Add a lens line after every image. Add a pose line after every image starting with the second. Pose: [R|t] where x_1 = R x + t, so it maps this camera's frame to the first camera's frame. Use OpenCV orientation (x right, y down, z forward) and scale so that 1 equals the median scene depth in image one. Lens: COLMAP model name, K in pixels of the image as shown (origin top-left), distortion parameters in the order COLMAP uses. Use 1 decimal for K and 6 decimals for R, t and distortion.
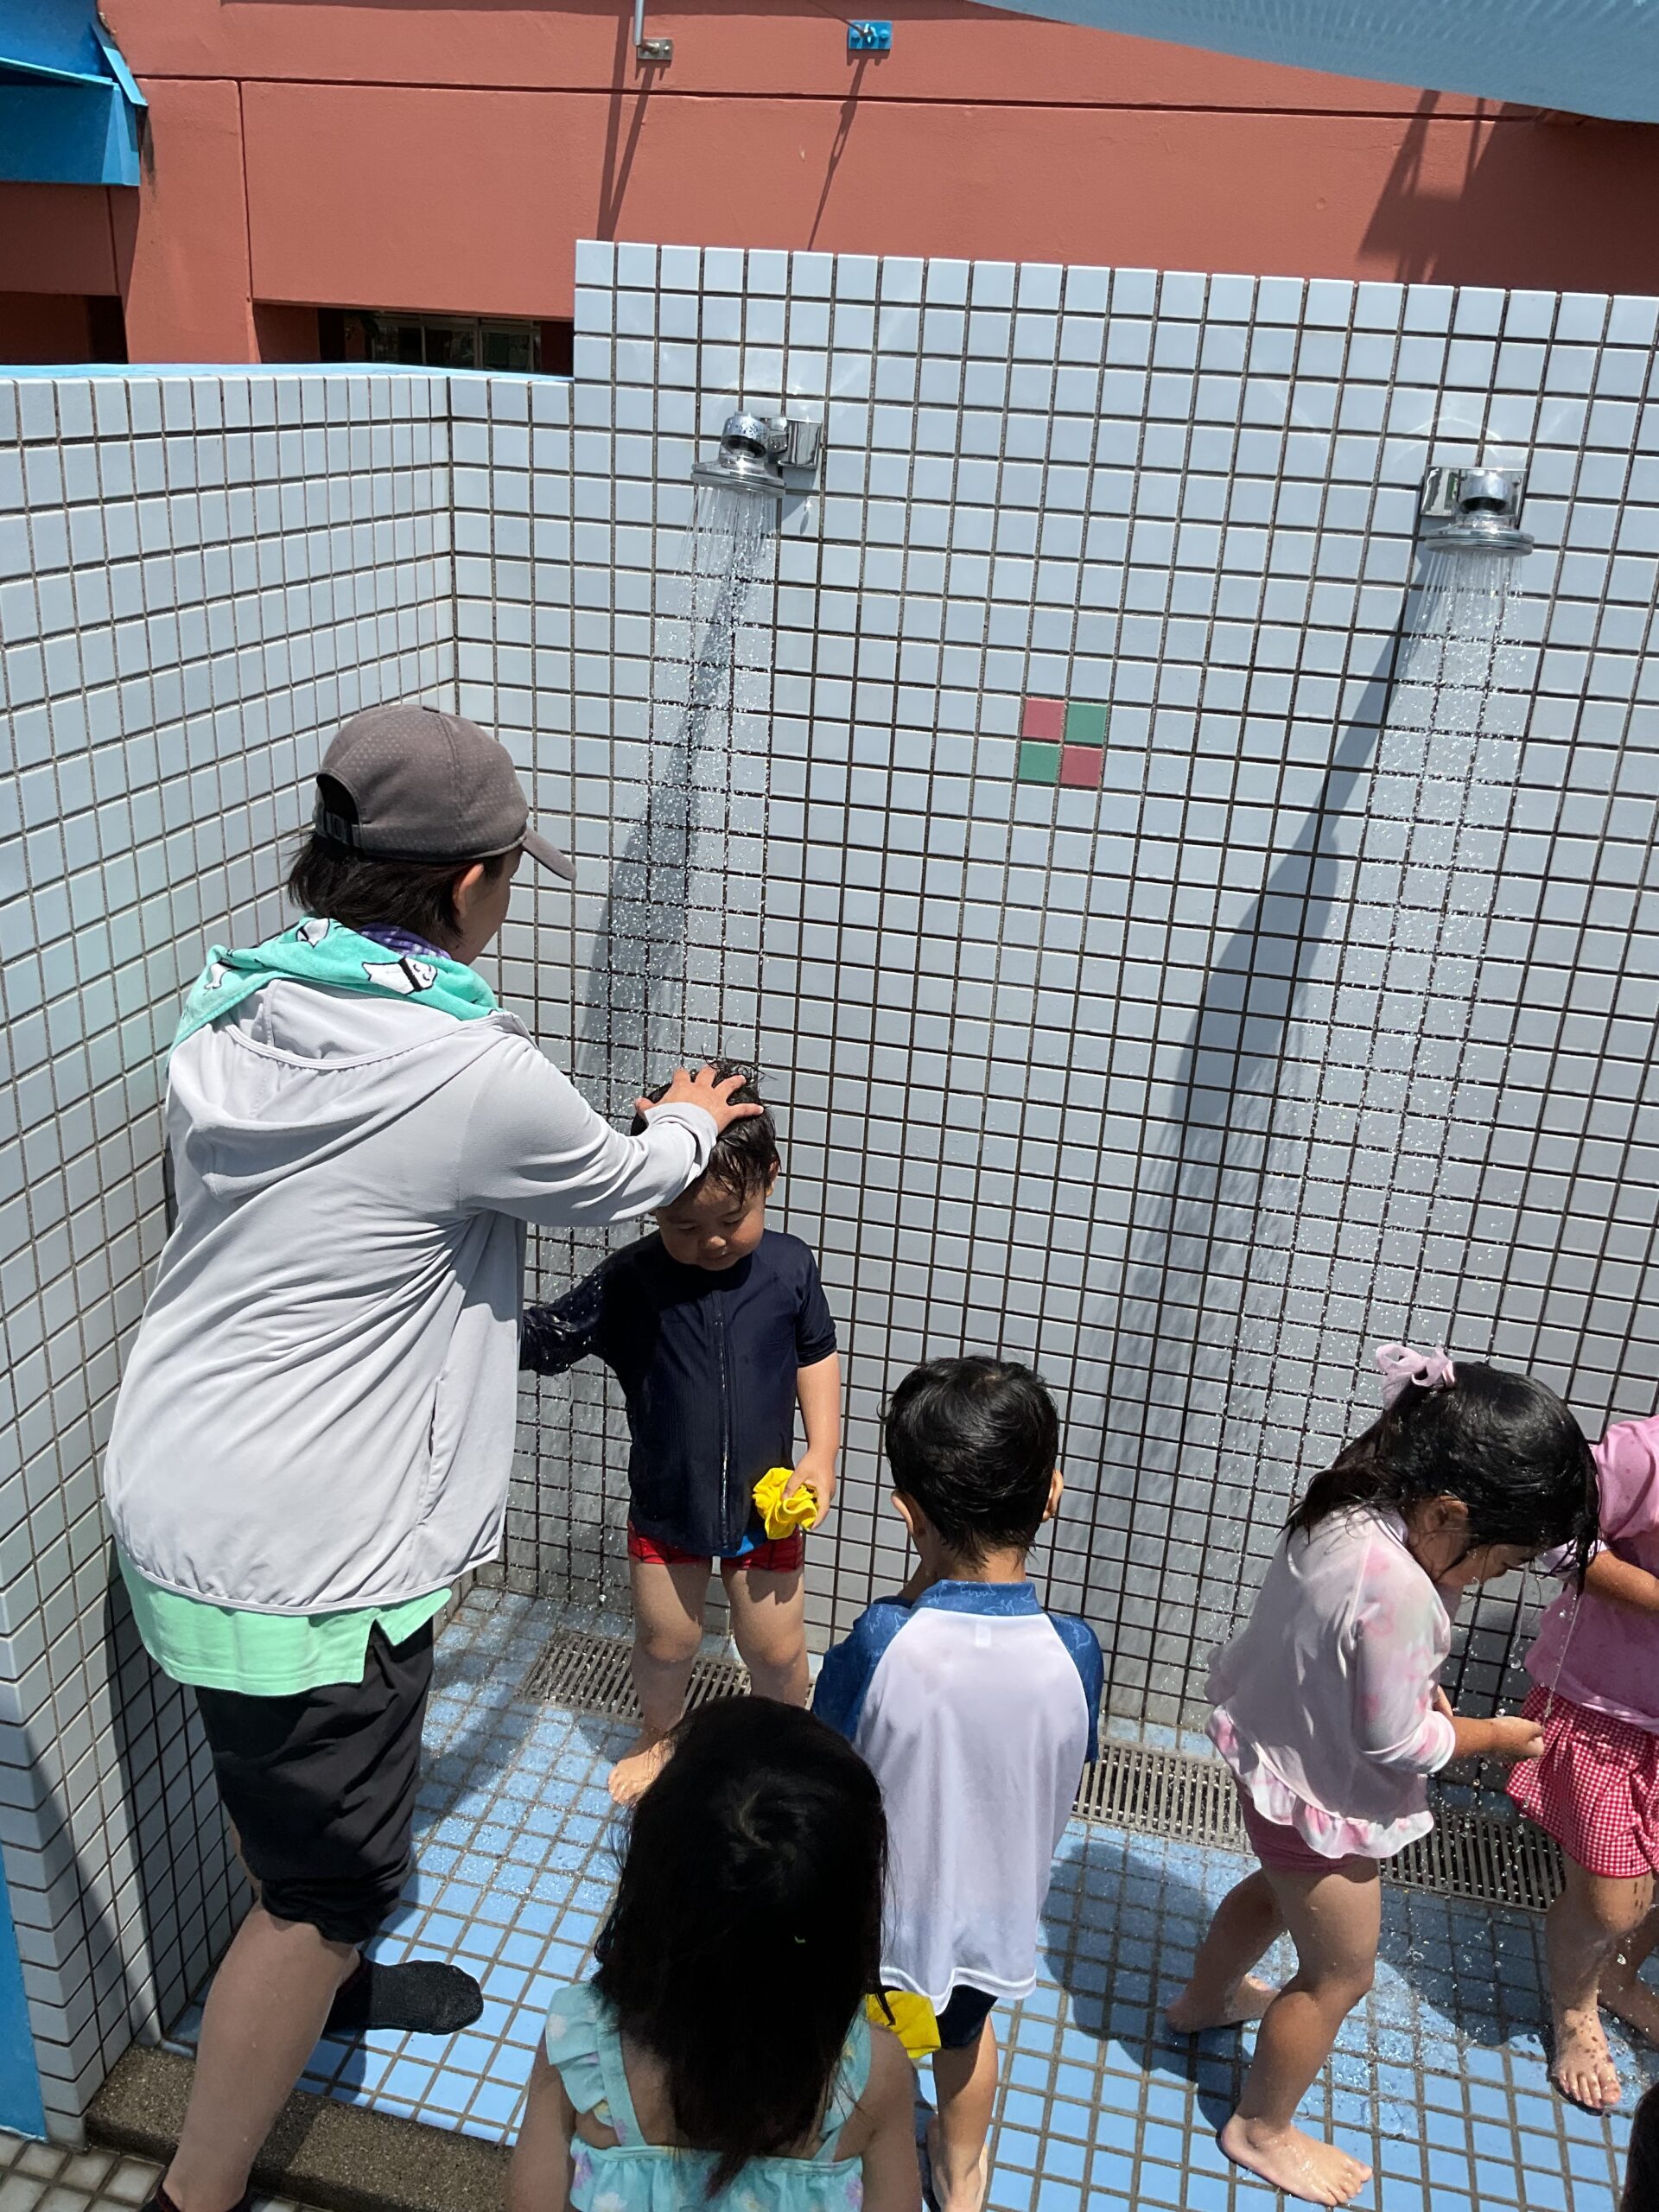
lens RADIAL K [[1862.5, 0, 819.2], [0, 1862.5, 1101.0], [0, 0, 1]] dist [-0.013374, -0.018746]
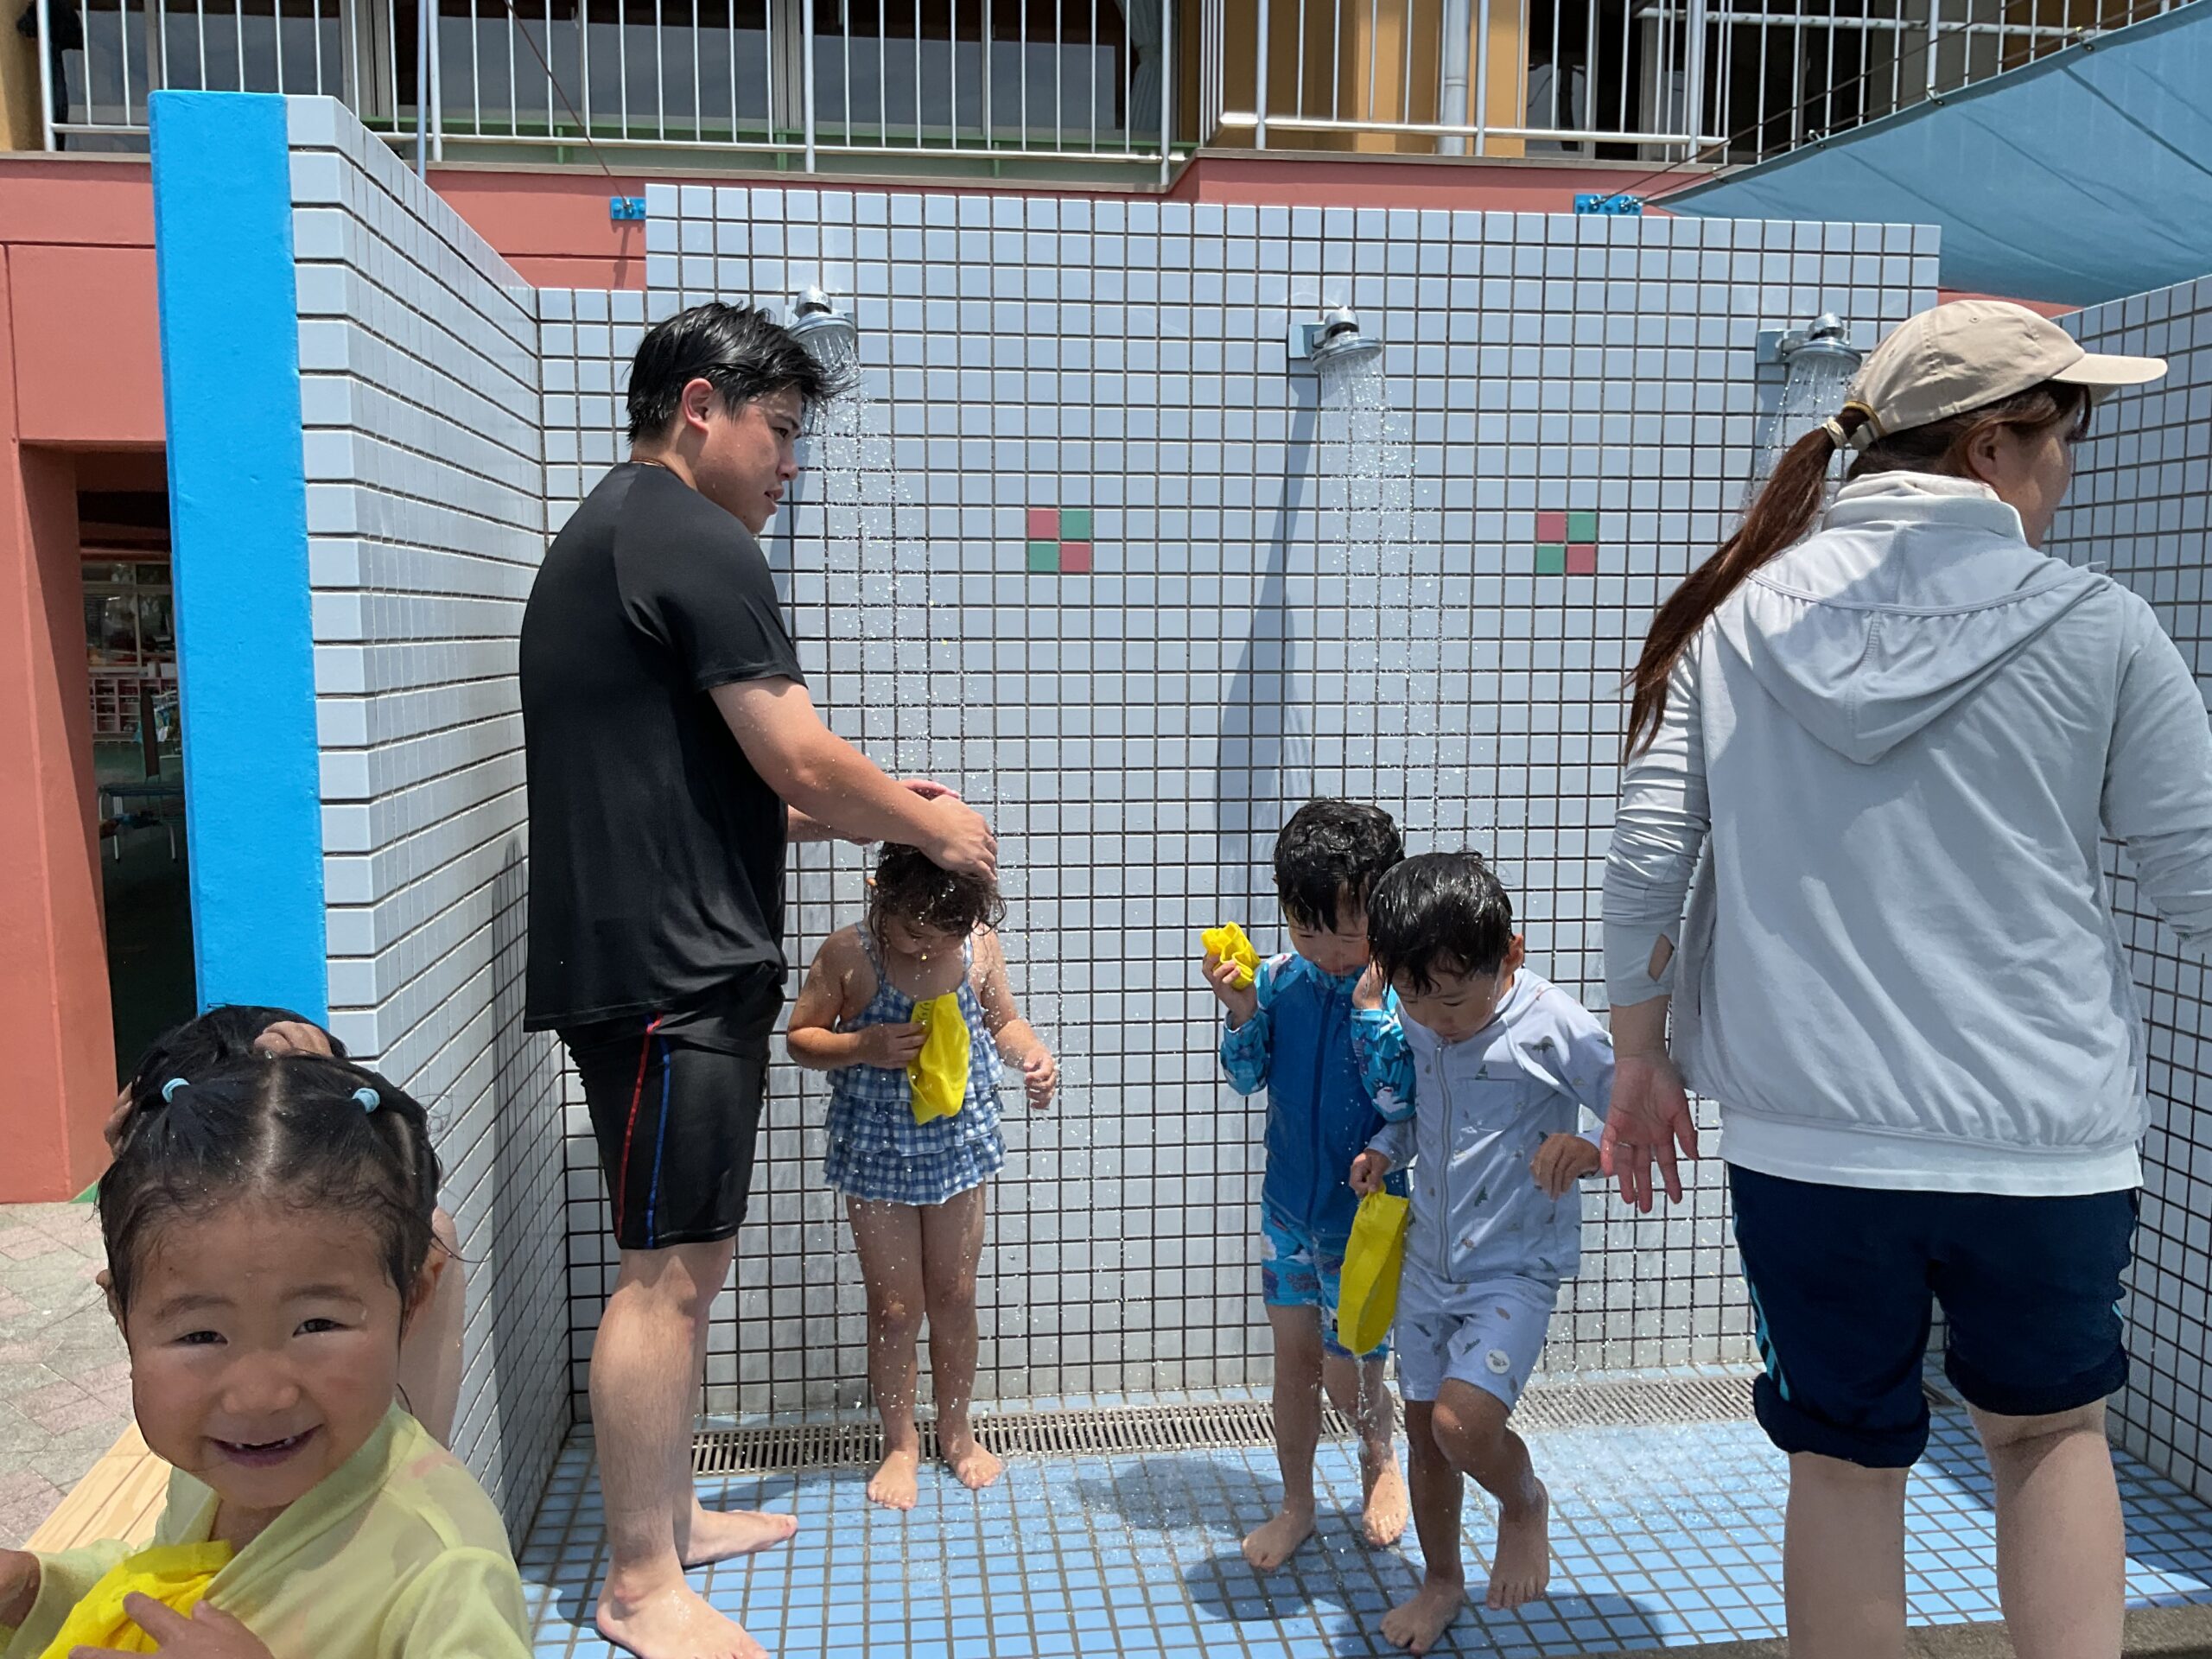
lens RADIAL K [[1862.5, 0, 1114.1], [0, 1862.5, 833.6], [0, 0, 1]] dist [-0.013374, -0.018746]
pose [[0.929296, -0.089447, 0.358342, -0.329992], [0.183359, 0.953953, -0.237387, 0.330948], [-0.320607, 0.286308, 0.902906, -0.139302]]
